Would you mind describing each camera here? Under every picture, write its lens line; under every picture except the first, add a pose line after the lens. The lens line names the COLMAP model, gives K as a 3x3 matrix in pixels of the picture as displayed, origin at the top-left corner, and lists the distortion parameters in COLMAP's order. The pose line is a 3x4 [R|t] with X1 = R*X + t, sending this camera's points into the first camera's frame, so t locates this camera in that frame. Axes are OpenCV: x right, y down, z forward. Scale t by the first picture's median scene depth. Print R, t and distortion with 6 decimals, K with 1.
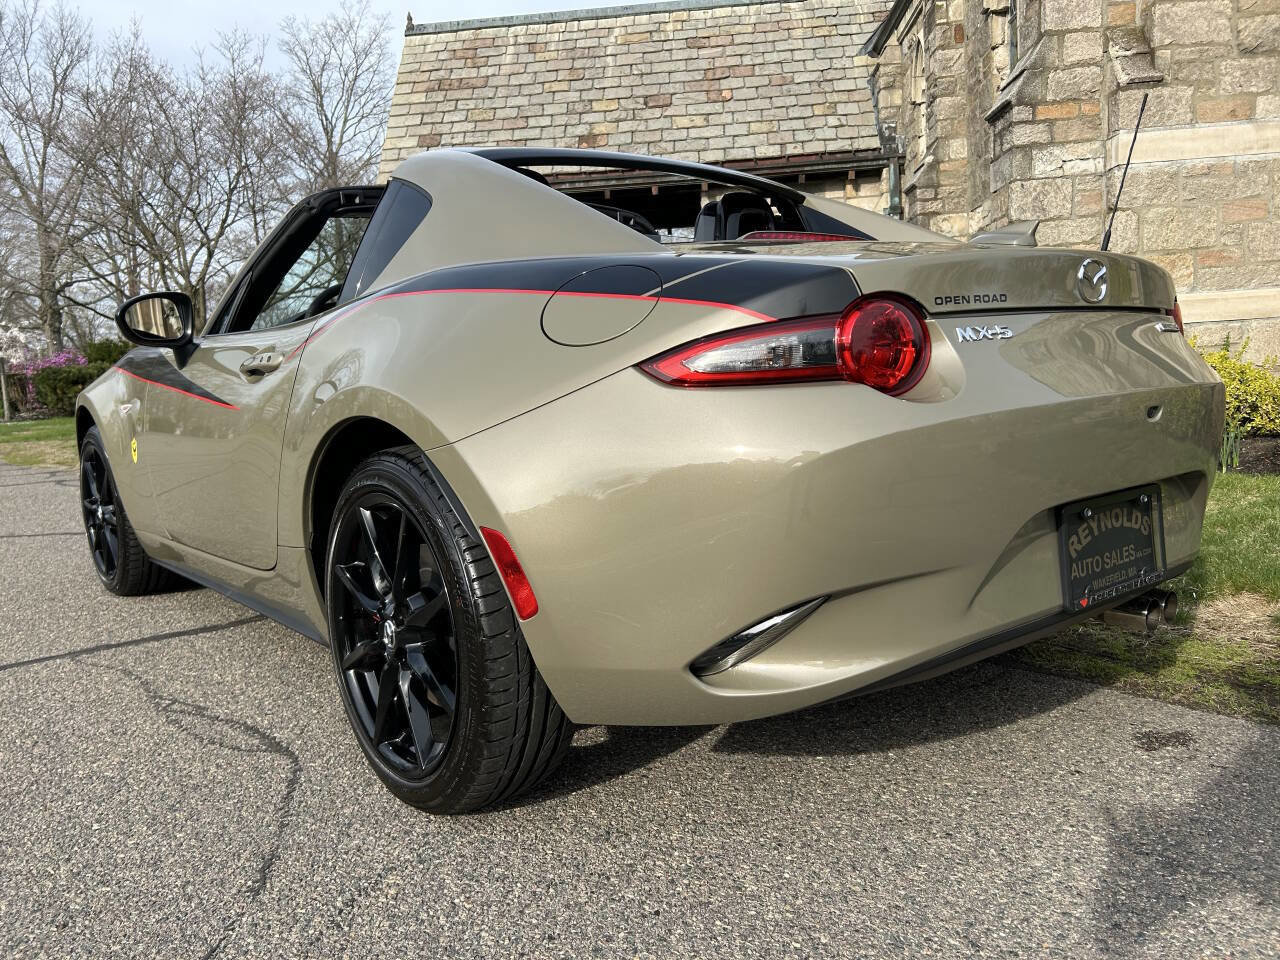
lens RADIAL K [[963.9, 0, 646.9], [0, 963.9, 478.6], [0, 0, 1]] dist [0.041521, -0.041598]
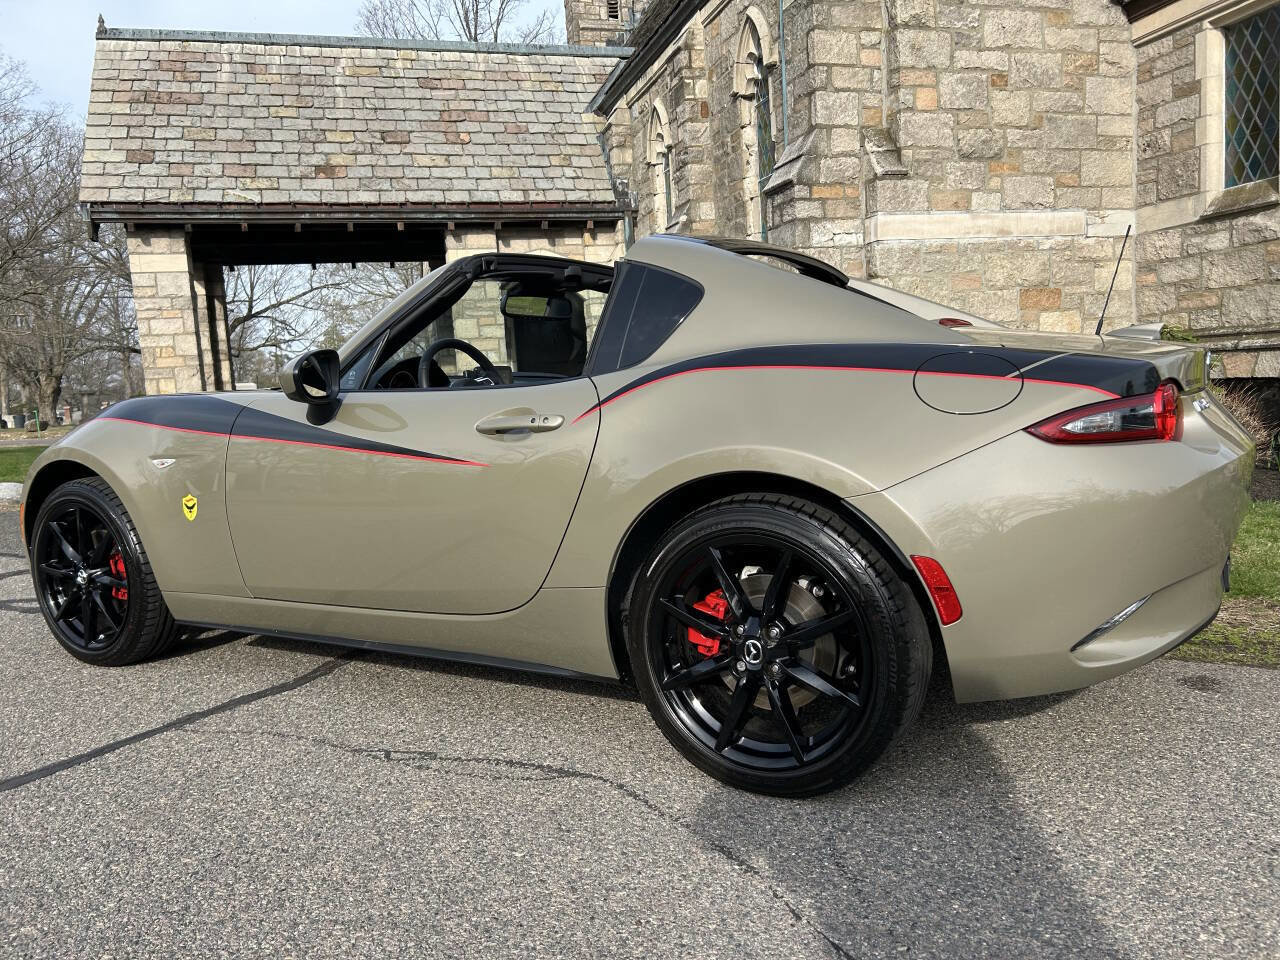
lens RADIAL K [[963.9, 0, 639.5], [0, 963.9, 480.0], [0, 0, 1]] dist [0.041521, -0.041598]
pose [[0.939795, -0.029332, 0.340476, -0.109366], [0.039799, 0.998924, -0.023796, -0.003952], [-0.339412, 0.035914, 0.939952, -0.010856]]
